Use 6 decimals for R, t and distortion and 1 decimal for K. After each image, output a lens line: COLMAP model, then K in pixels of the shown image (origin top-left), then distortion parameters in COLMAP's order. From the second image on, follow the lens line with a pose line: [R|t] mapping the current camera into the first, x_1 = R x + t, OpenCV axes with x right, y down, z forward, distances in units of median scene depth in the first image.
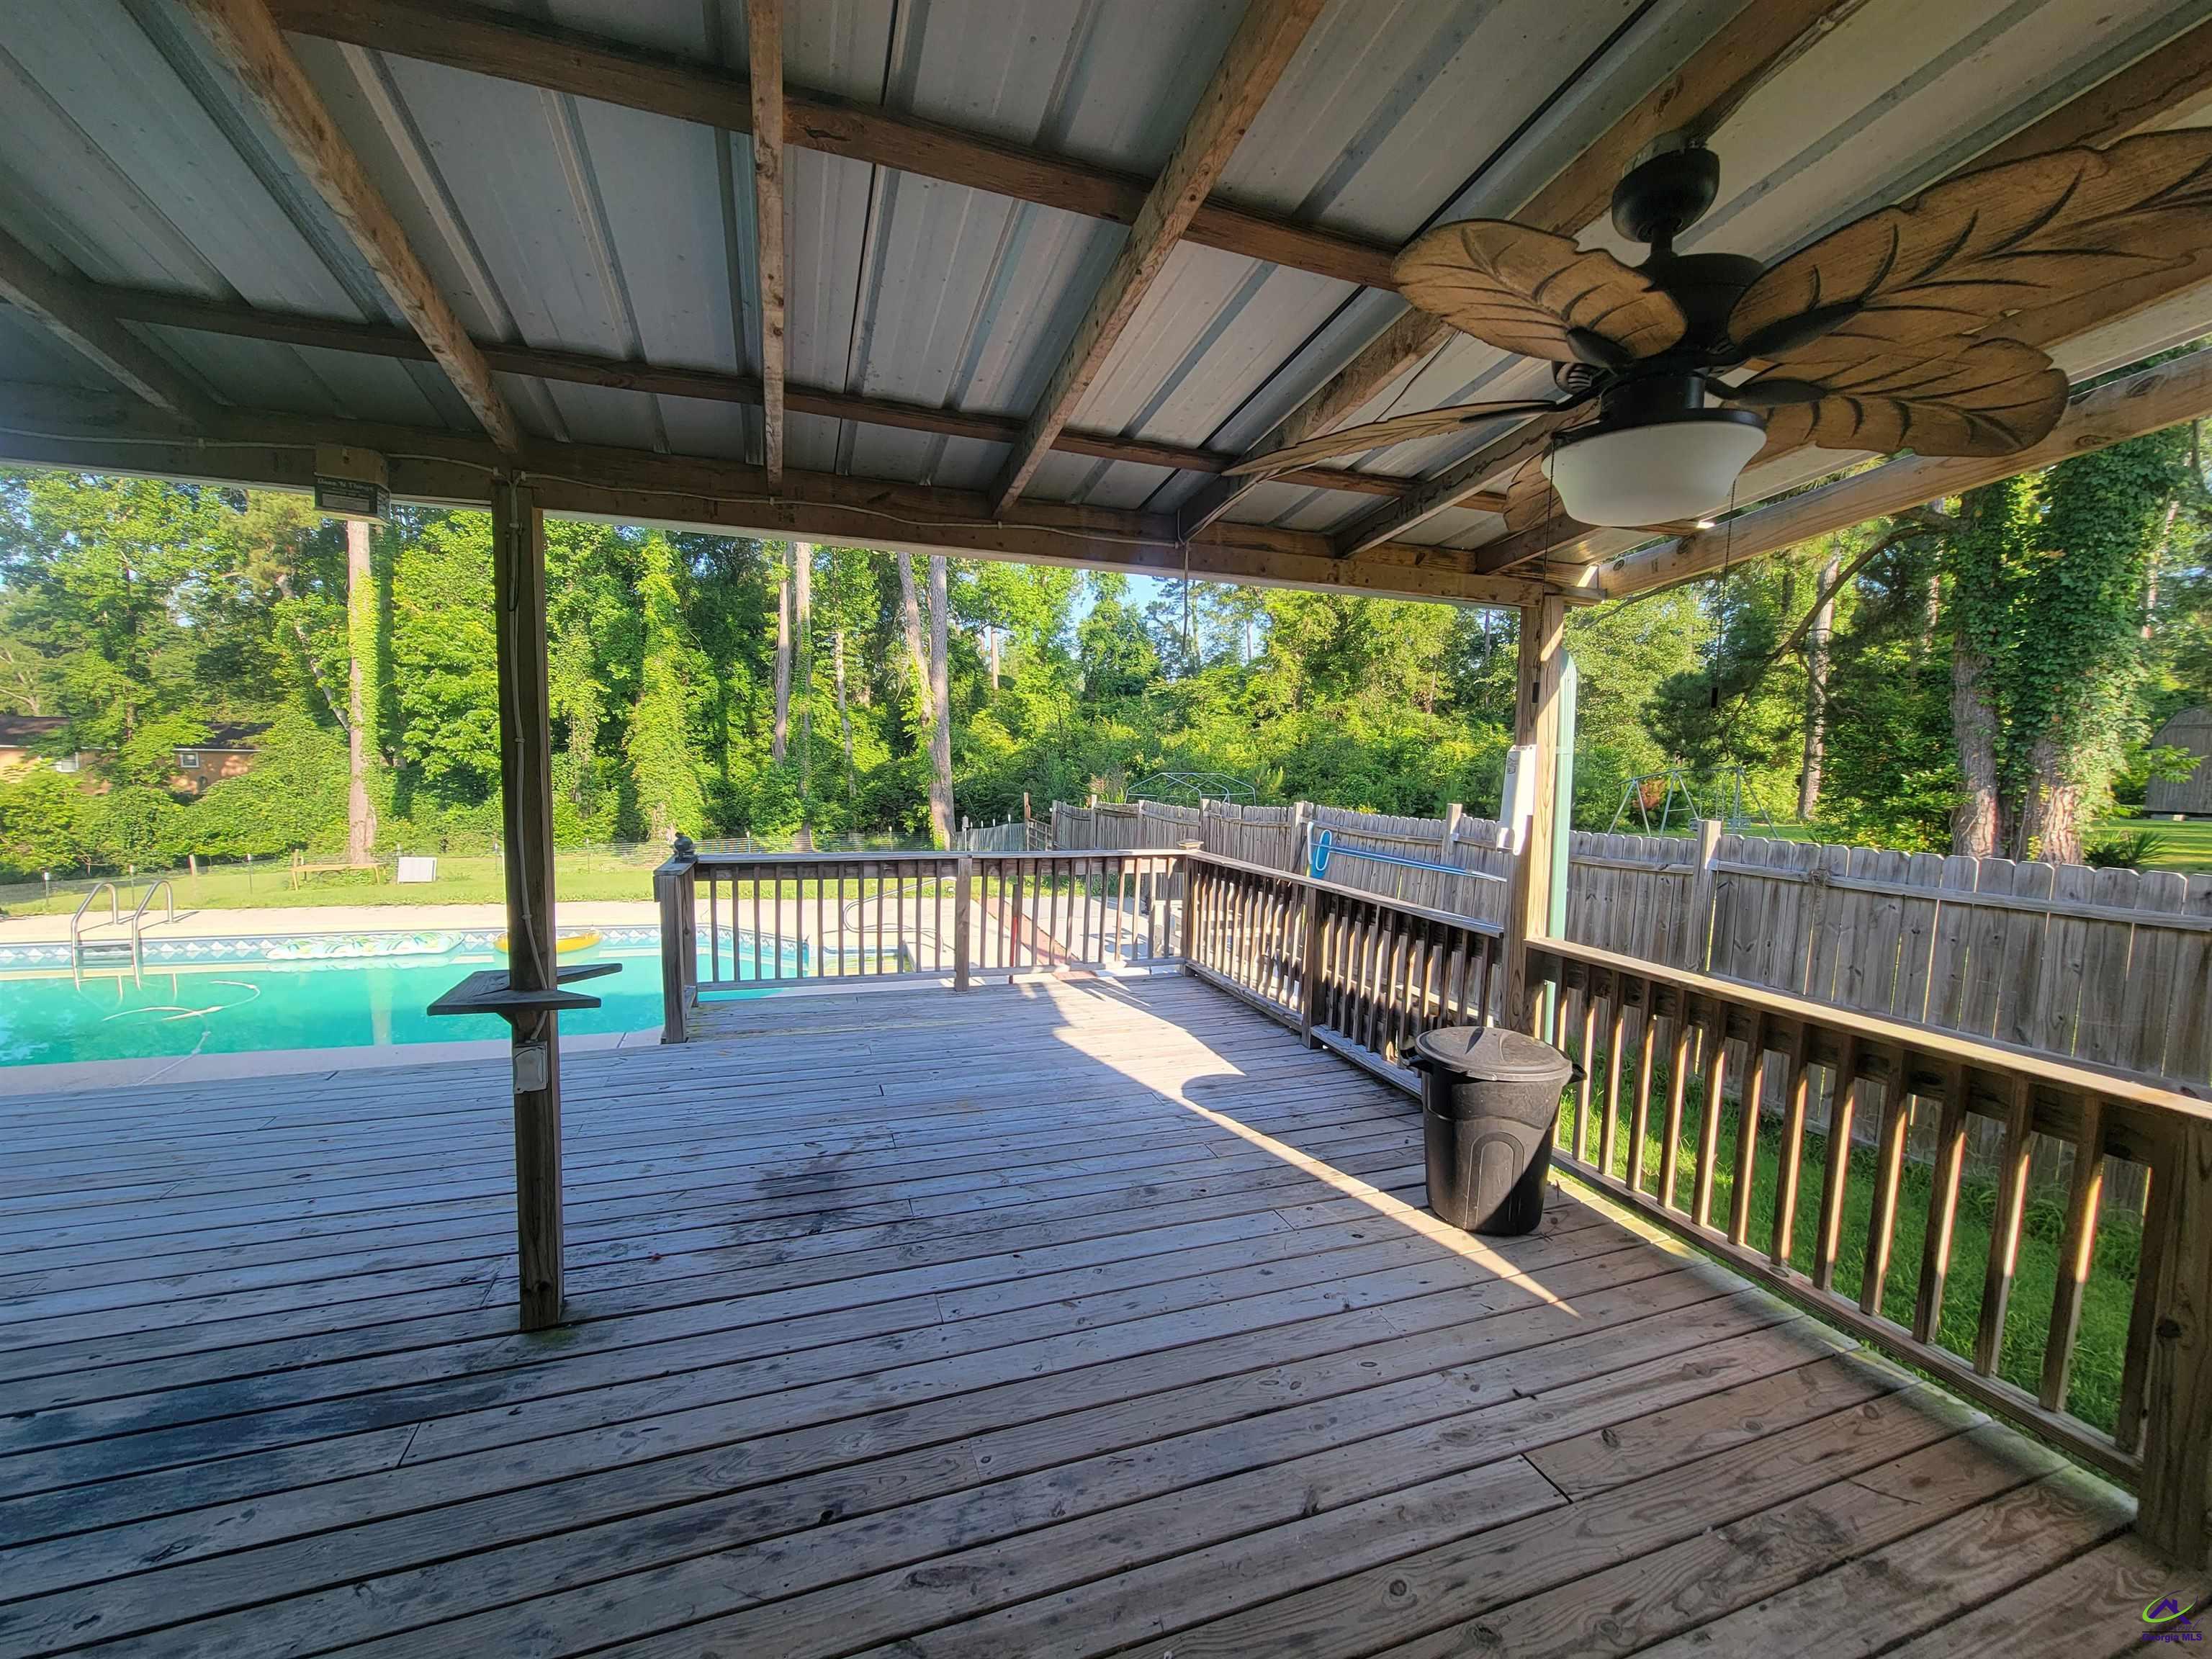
lens RADIAL K [[902.5, 0, 1100.0], [0, 902.5, 839.7], [0, 0, 1]] dist [-0.003774, 0.001799]
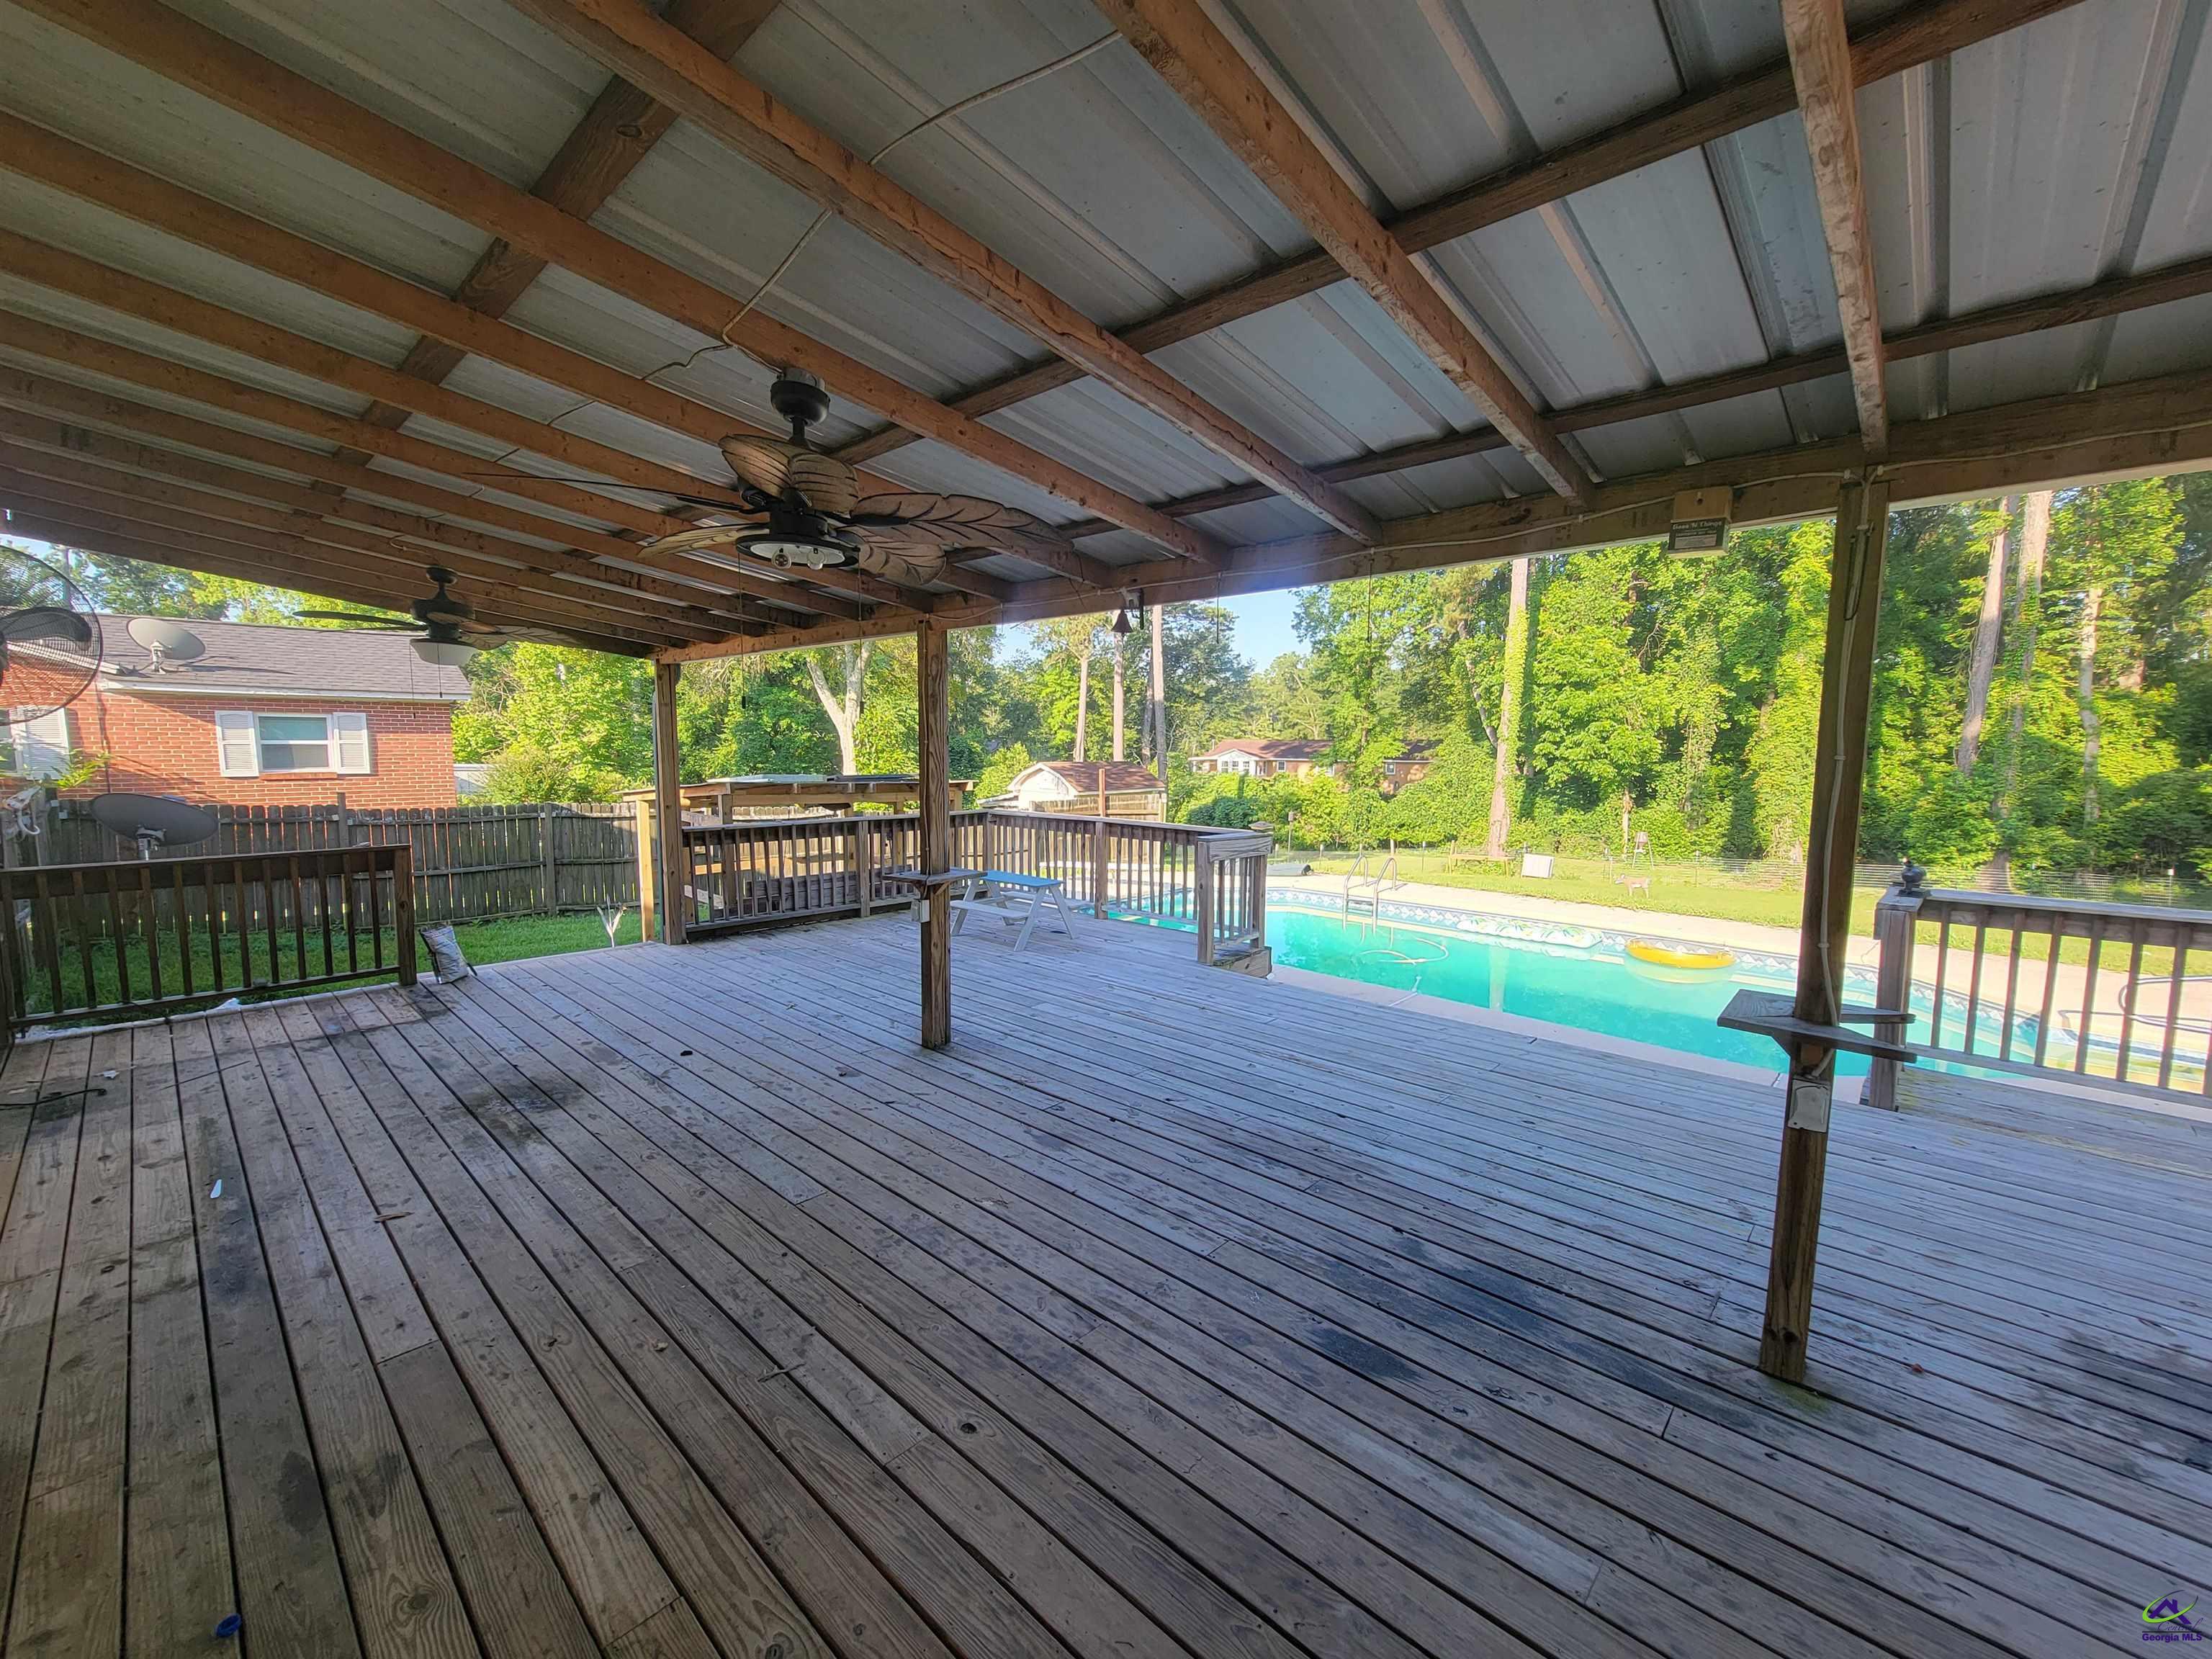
lens RADIAL K [[902.5, 0, 1101.3], [0, 902.5, 839.8], [0, 0, 1]] dist [-0.003774, 0.001799]
pose [[0.459684, 0.069893, -0.885328, -0.008808], [-0.077809, 0.996234, 0.038248, -0.000095], [0.884668, 0.051304, 0.463391, -0.005840]]
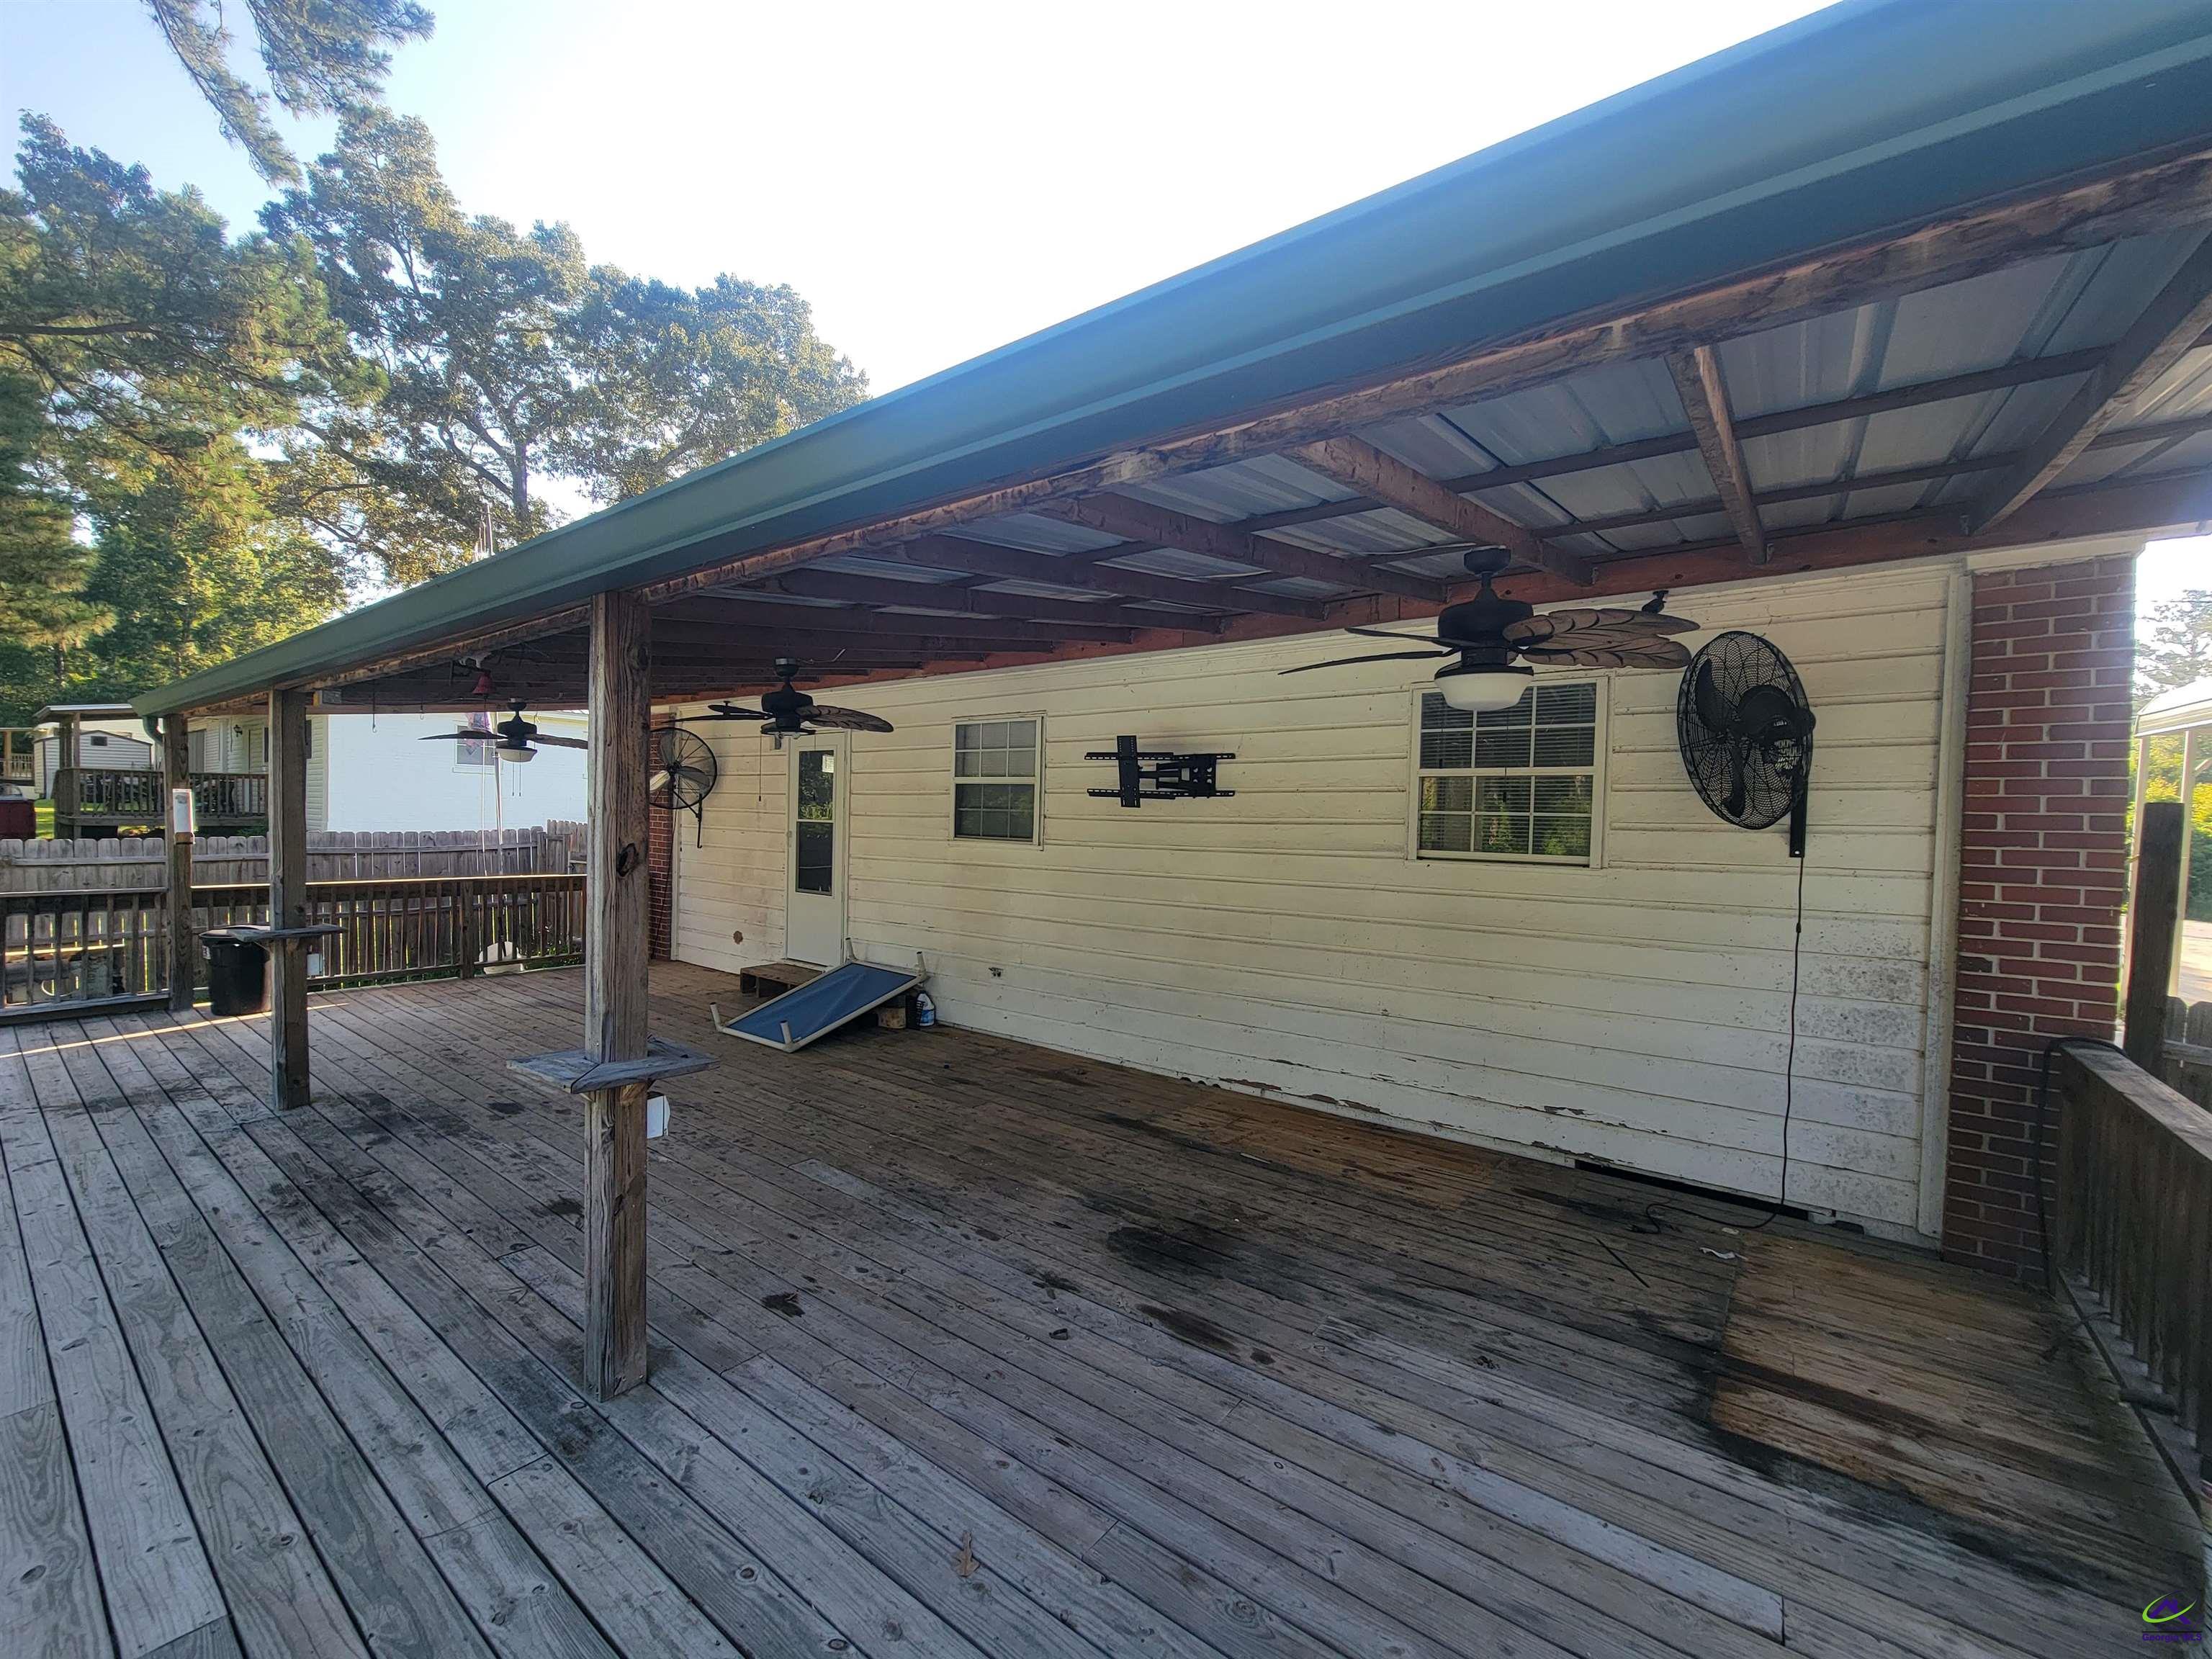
lens RADIAL K [[902.5, 0, 1103.3], [0, 902.5, 845.5], [0, 0, 1]] dist [-0.003774, 0.001799]
pose [[-0.549279, -0.065632, 0.833058, -0.185646], [0.039120, 0.993798, 0.104089, -0.009102], [-0.834723, 0.089764, -0.543305, 0.032770]]
